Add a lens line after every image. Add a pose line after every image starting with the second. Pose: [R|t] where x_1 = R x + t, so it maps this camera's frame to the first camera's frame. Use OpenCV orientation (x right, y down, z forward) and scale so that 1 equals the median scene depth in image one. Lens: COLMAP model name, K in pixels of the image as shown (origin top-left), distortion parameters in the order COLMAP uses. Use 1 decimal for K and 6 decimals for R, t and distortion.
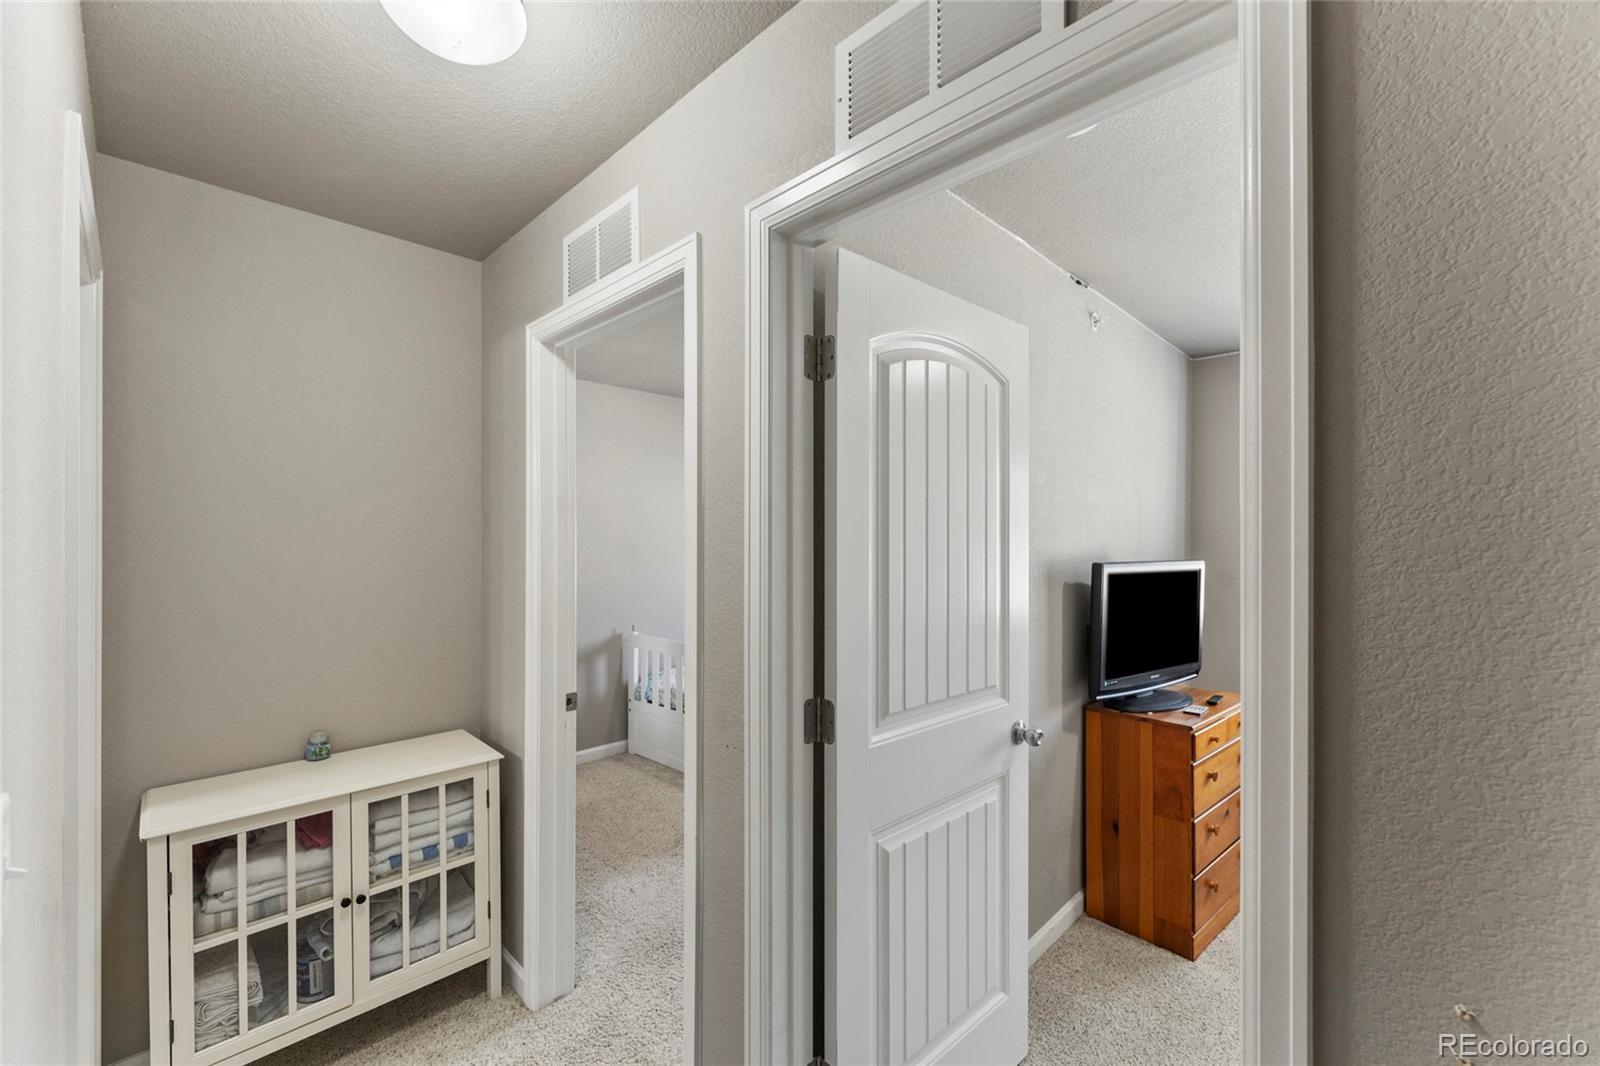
lens RADIAL K [[653.5, 0, 800.4], [0, 653.5, 536.9], [0, 0, 1]] dist [-0.008646, -0.000084]
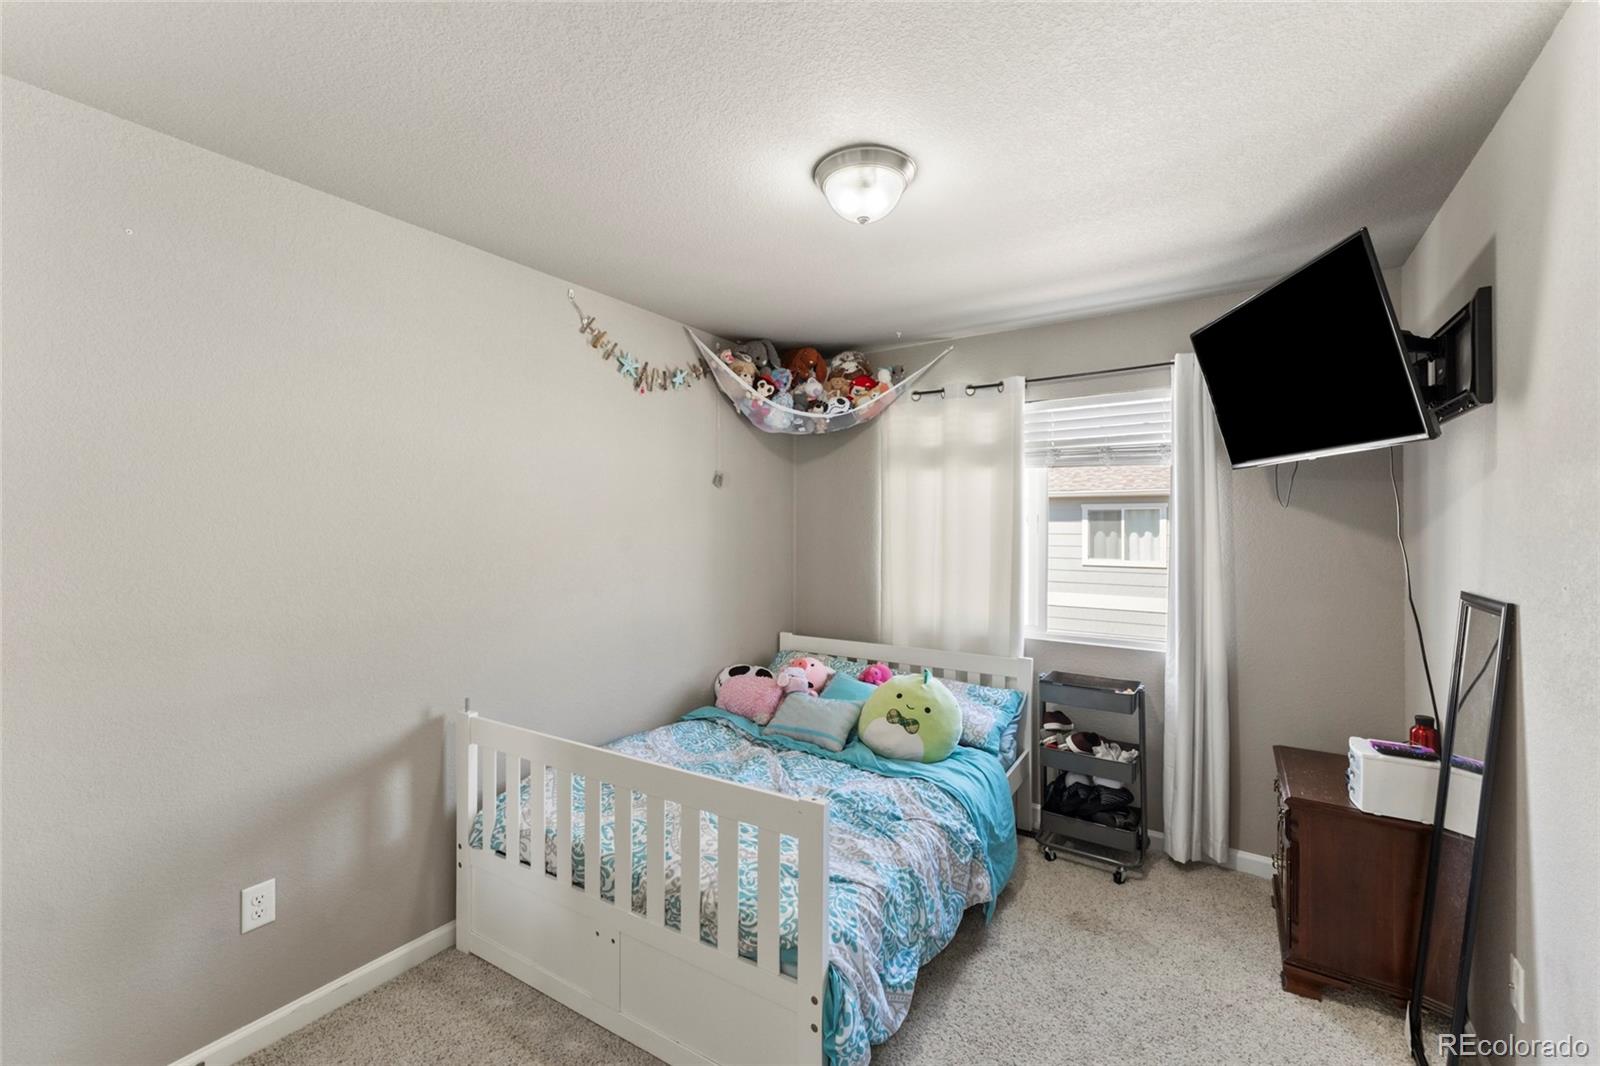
lens RADIAL K [[653.5, 0, 798.5], [0, 653.5, 528.6], [0, 0, 1]] dist [-0.008646, -0.000084]
pose [[0.981342, 0.000616, 0.192267, -0.108830], [0.000440, 0.999985, -0.005451, 0.003842], [-0.192267, 0.005434, 0.981328, 0.492888]]
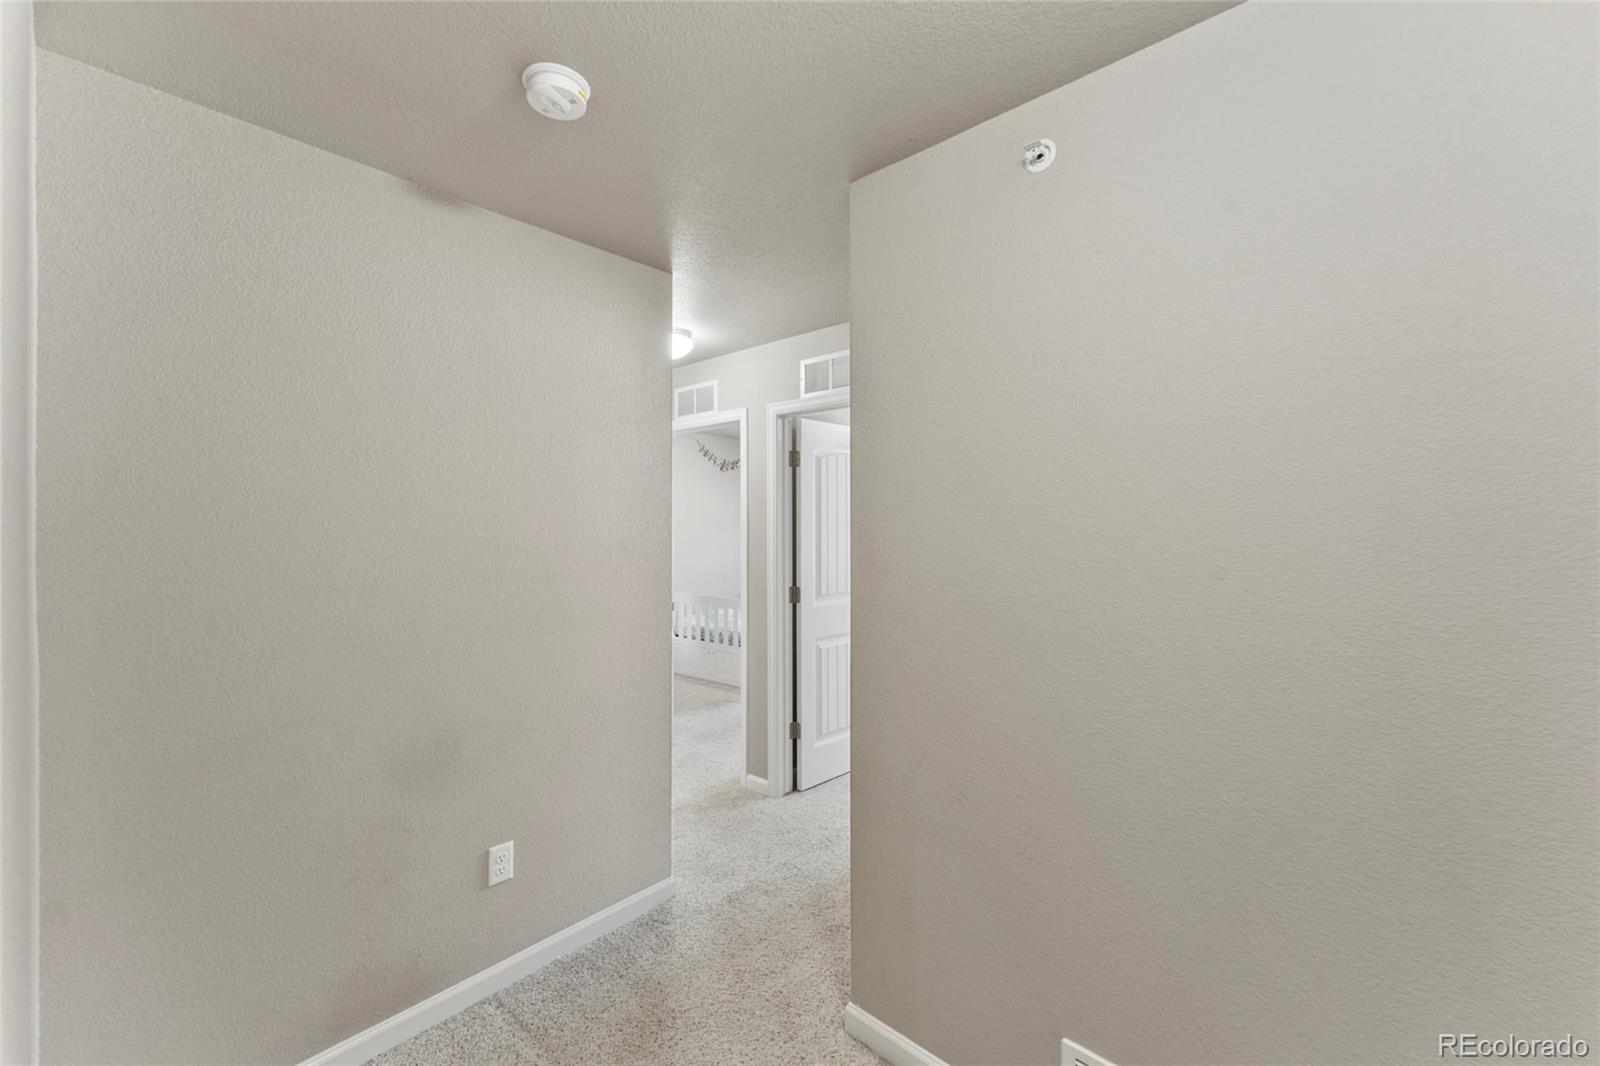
lens RADIAL K [[653.5, 0, 797.4], [0, 653.5, 528.5], [0, 0, 1]] dist [-0.008646, -0.000084]
pose [[0.998413, -0.002357, 0.056262, -0.037894], [0.002417, 0.999997, -0.001002, 0.004748], [-0.056259, 0.001136, 0.998416, -0.576821]]
